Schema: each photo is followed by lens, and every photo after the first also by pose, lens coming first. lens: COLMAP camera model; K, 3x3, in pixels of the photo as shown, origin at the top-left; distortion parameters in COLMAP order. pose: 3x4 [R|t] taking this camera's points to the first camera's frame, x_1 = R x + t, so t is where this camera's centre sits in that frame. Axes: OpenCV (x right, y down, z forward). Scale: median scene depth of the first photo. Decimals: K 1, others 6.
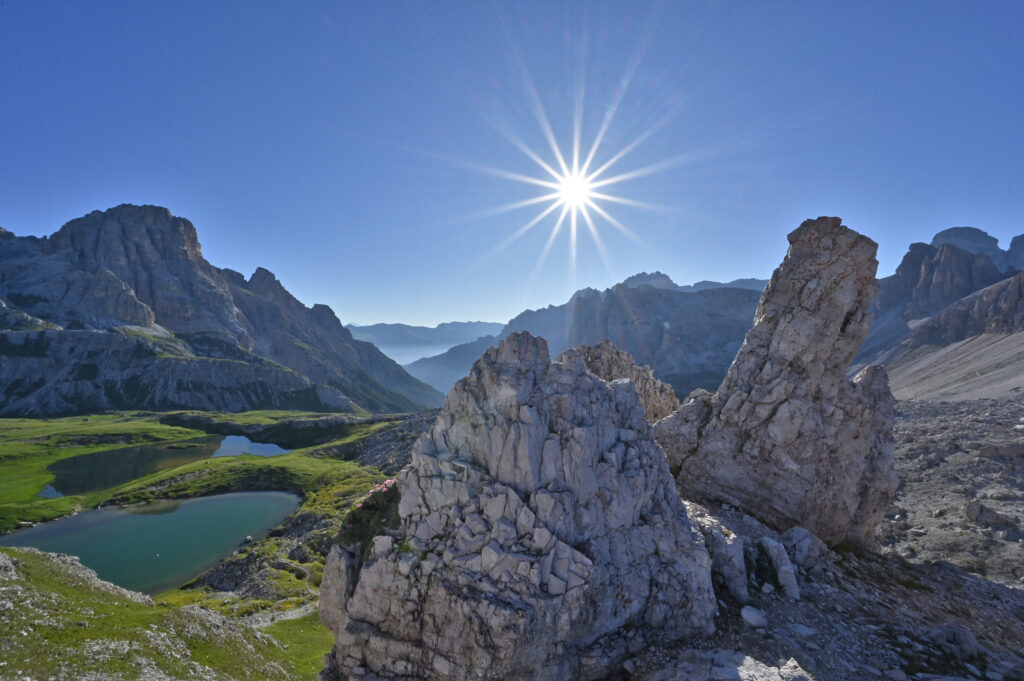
lens RADIAL K [[402.6, 0, 512.1], [0, 402.6, 334.8], [0, 0, 1]] dist [-0.002234, 0.000465]
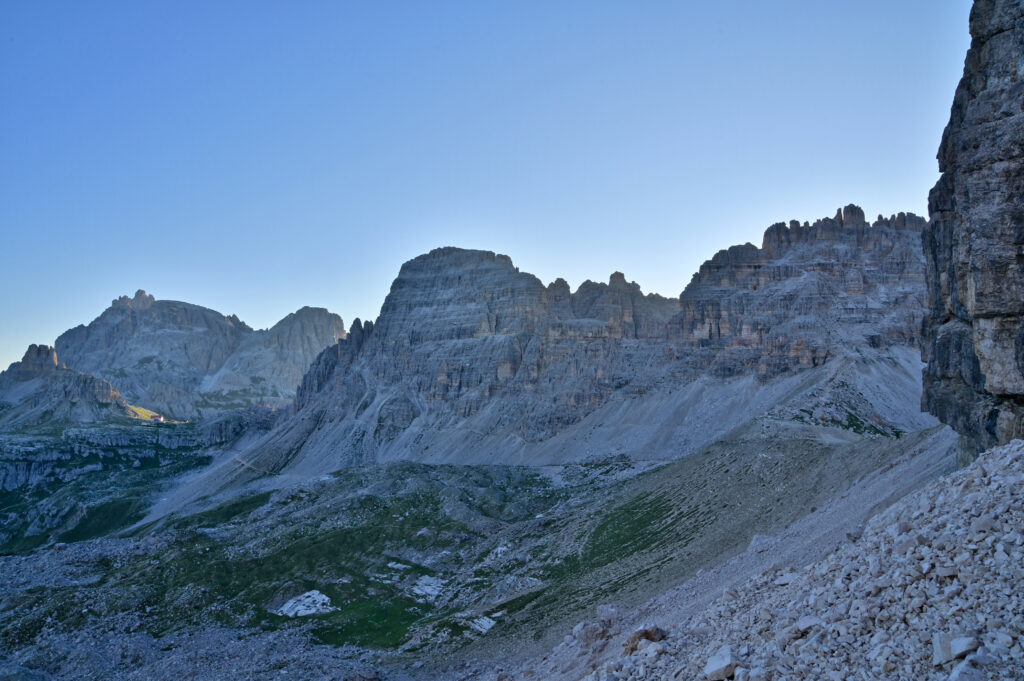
lens RADIAL K [[712.6, 0, 517.0], [0, 712.6, 343.3], [0, 0, 1]] dist [-0.105383, 0.051770]
pose [[0.865769, -0.027744, -0.499675, 1.049412], [-0.010949, 0.997173, -0.074338, -0.019500], [0.500325, 0.069831, 0.863017, -0.873261]]
